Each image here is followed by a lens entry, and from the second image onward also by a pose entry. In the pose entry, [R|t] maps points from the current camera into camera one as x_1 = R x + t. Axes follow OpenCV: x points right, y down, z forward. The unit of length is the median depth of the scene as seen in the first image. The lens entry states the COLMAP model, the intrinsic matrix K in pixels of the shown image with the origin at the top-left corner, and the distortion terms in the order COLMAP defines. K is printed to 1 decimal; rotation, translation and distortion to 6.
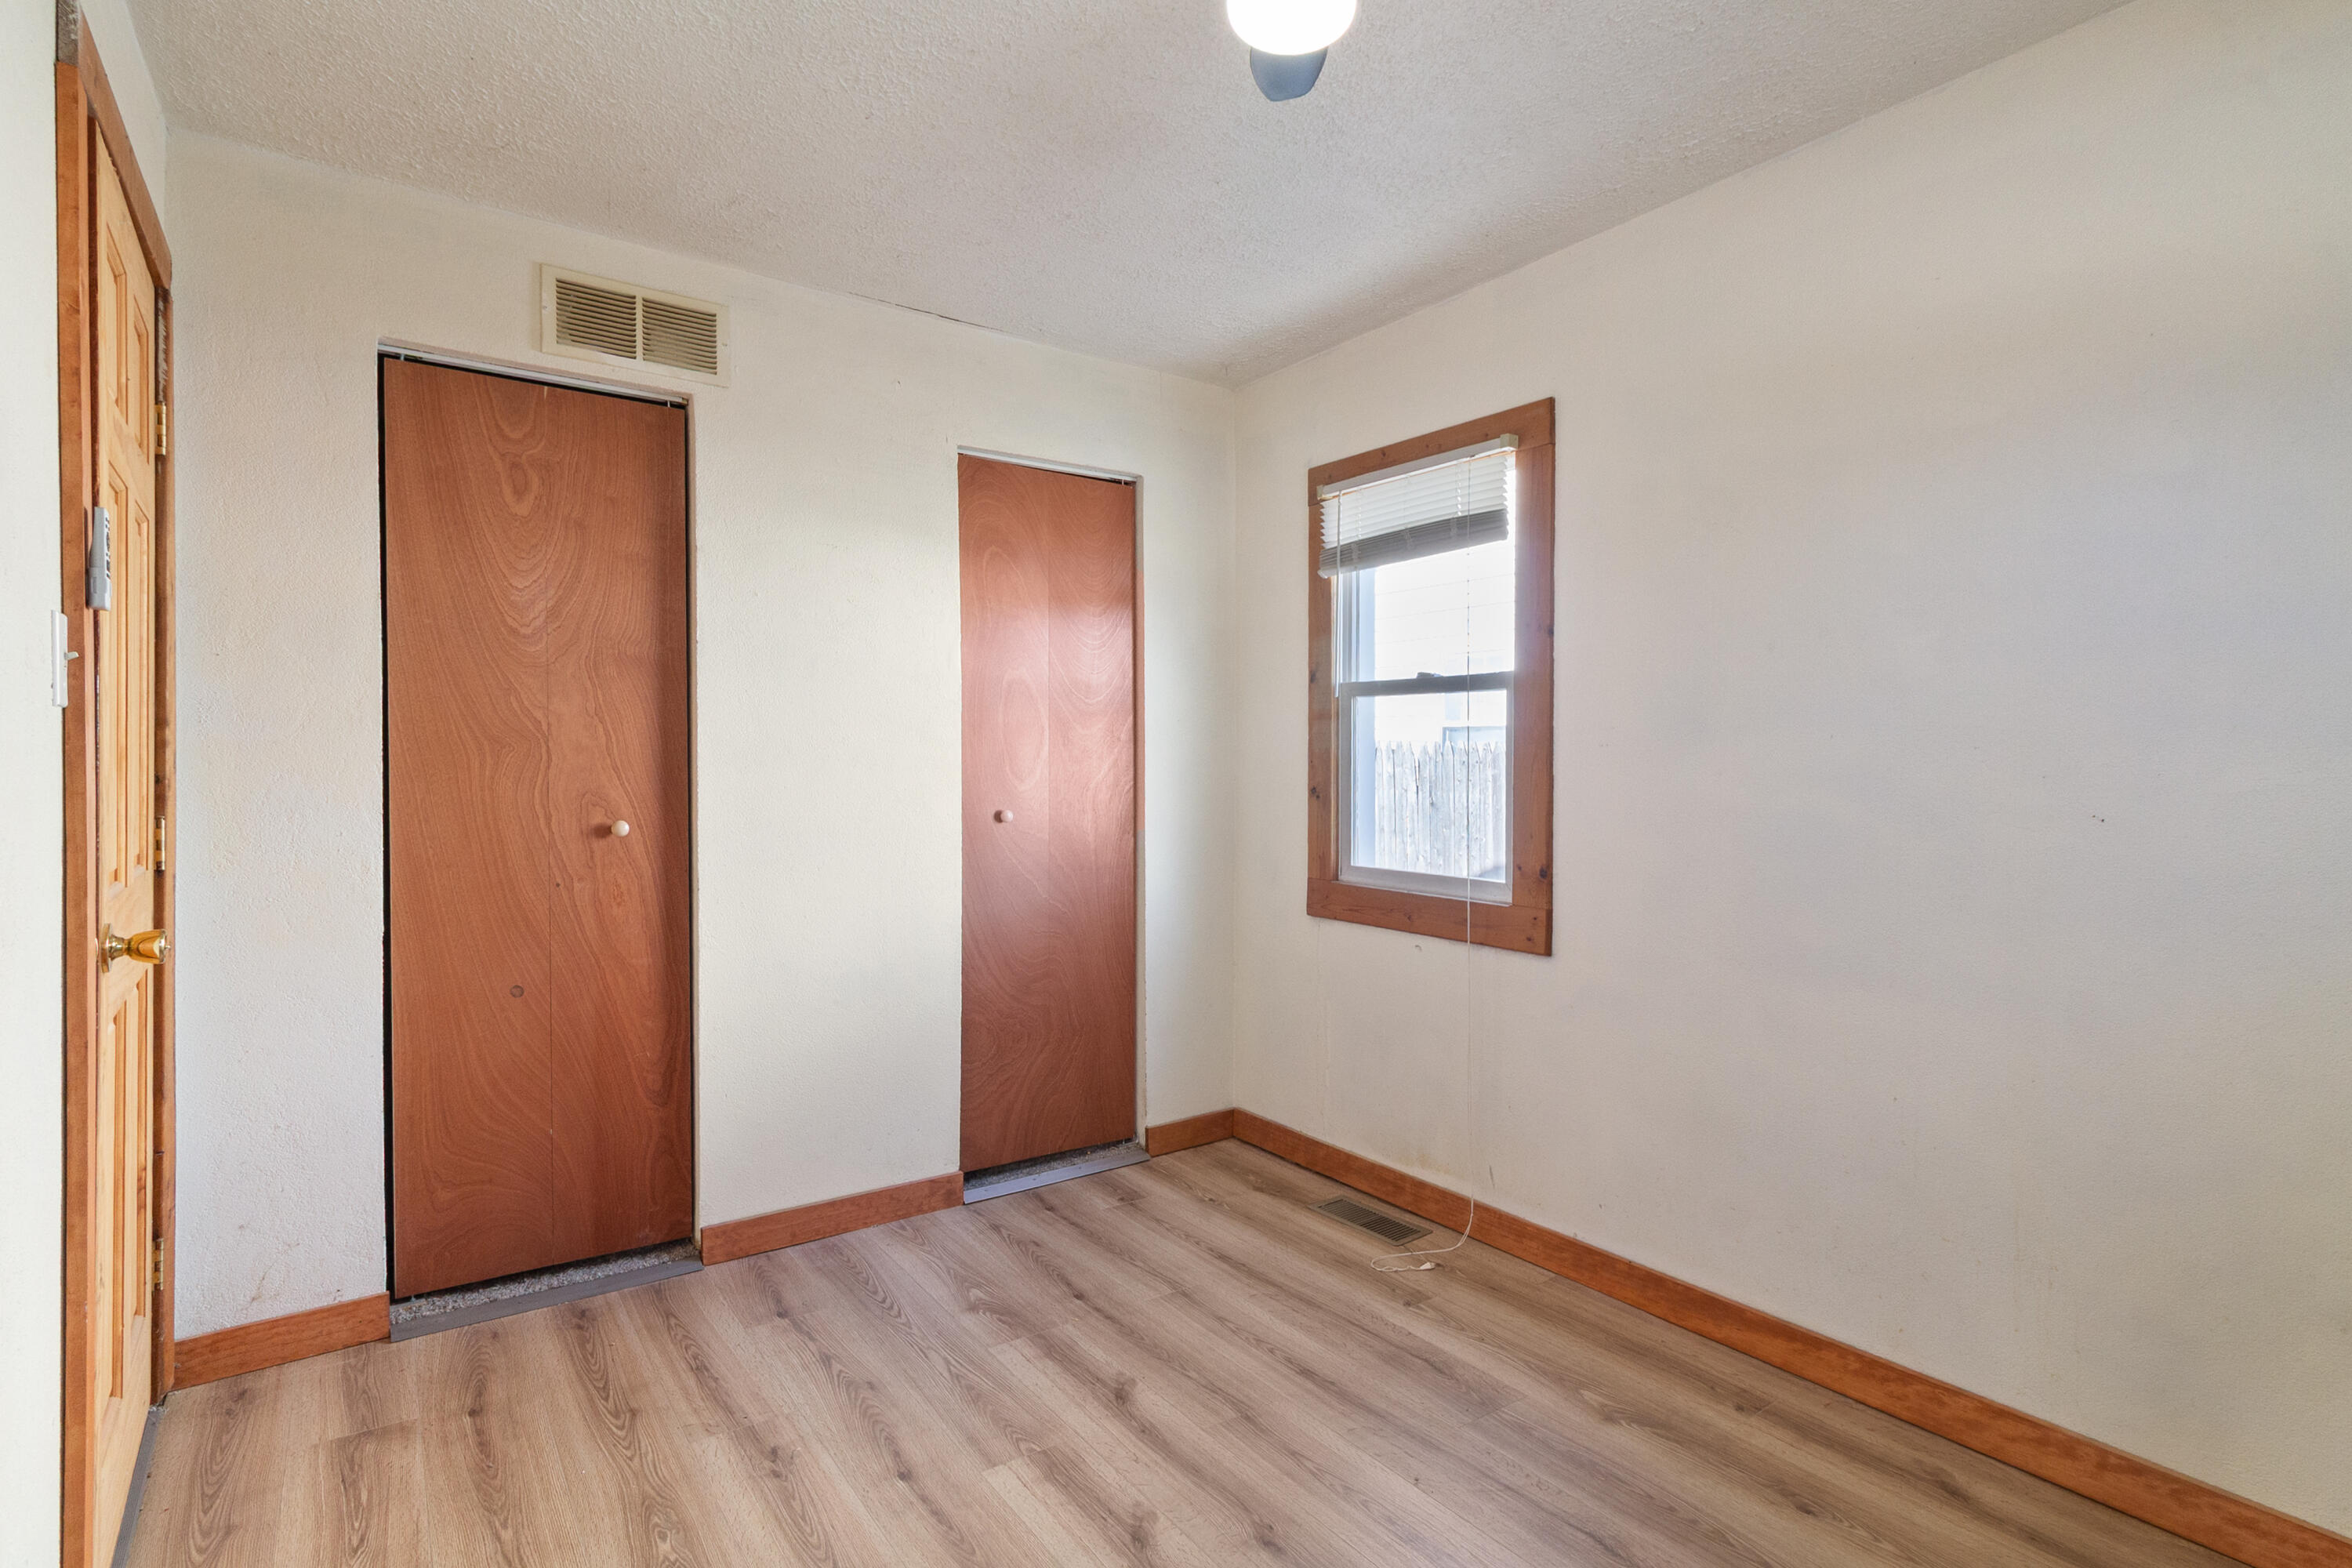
lens RADIAL K [[1084.8, 0, 1176.0], [0, 1084.8, 784.0], [0, 0, 1]] dist [0.000879, -0.000003]
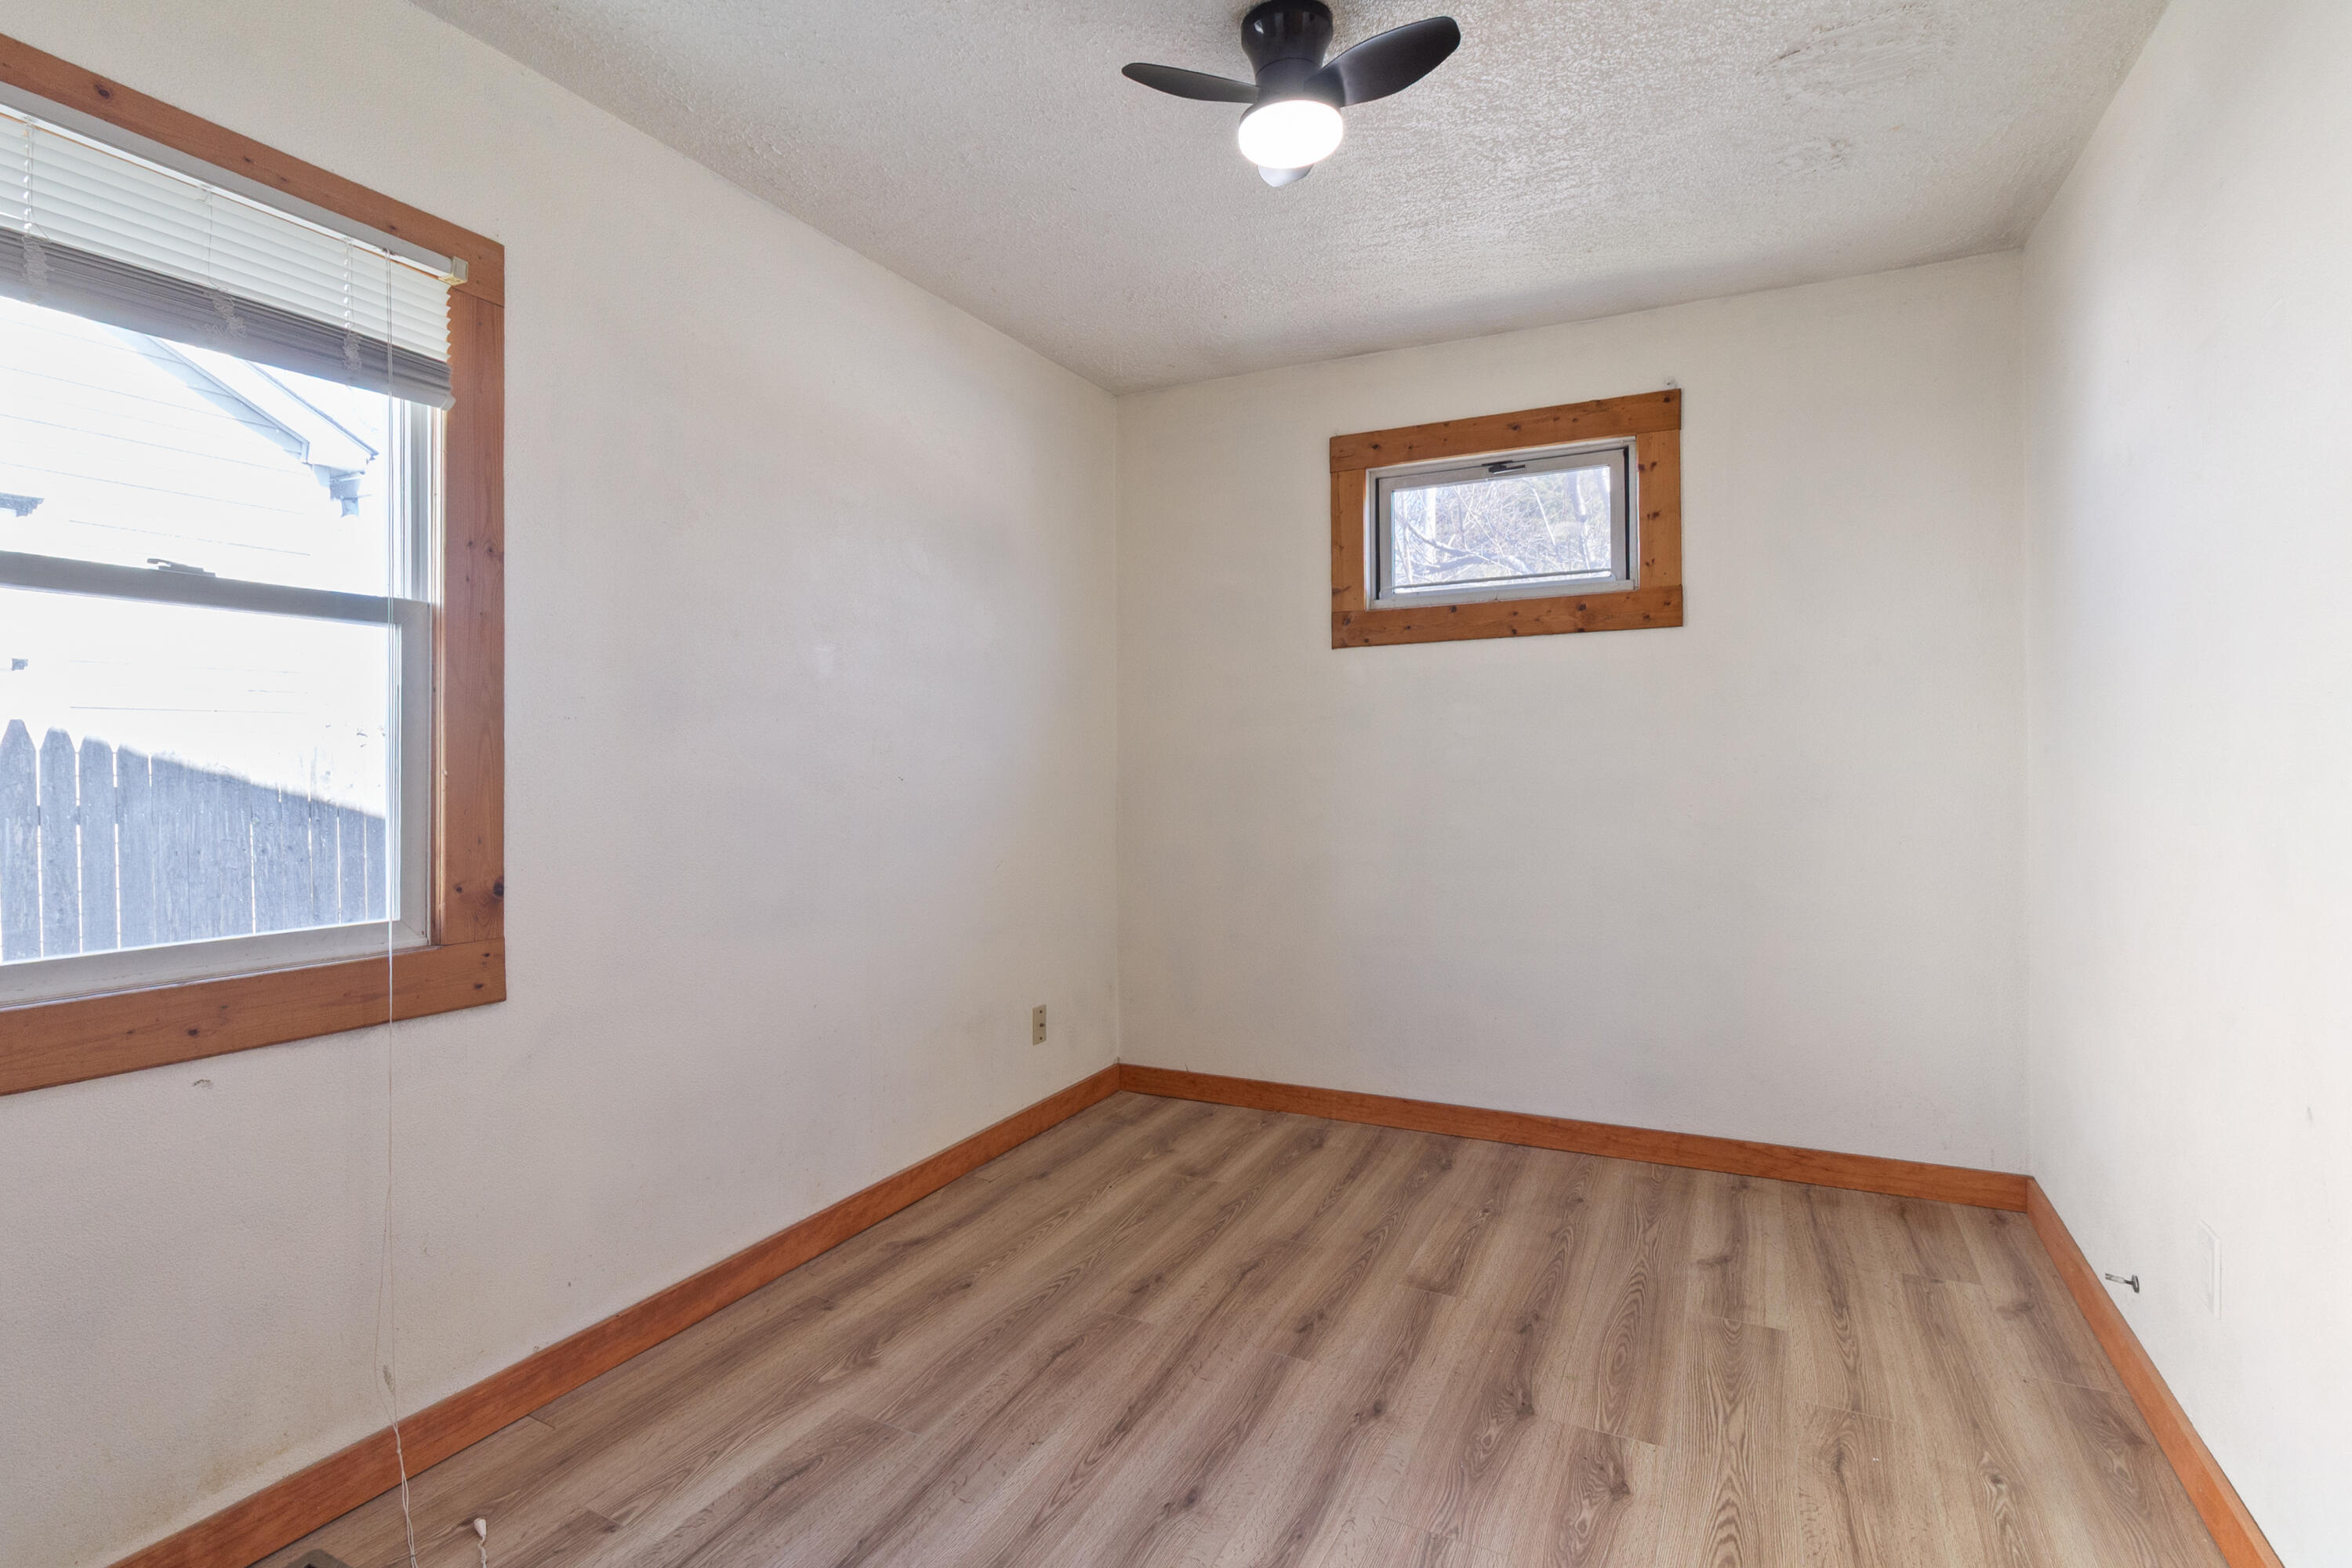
lens RADIAL K [[1112.7, 0, 1173.2], [0, 1112.7, 749.3], [0, 0, 1]] dist [0.000874, 0.000468]
pose [[-0.442921, -0.003475, 0.896554, -0.634814], [0.007161, 0.999947, 0.007414, -0.017153], [-0.896532, 0.009704, -0.442873, 1.095261]]
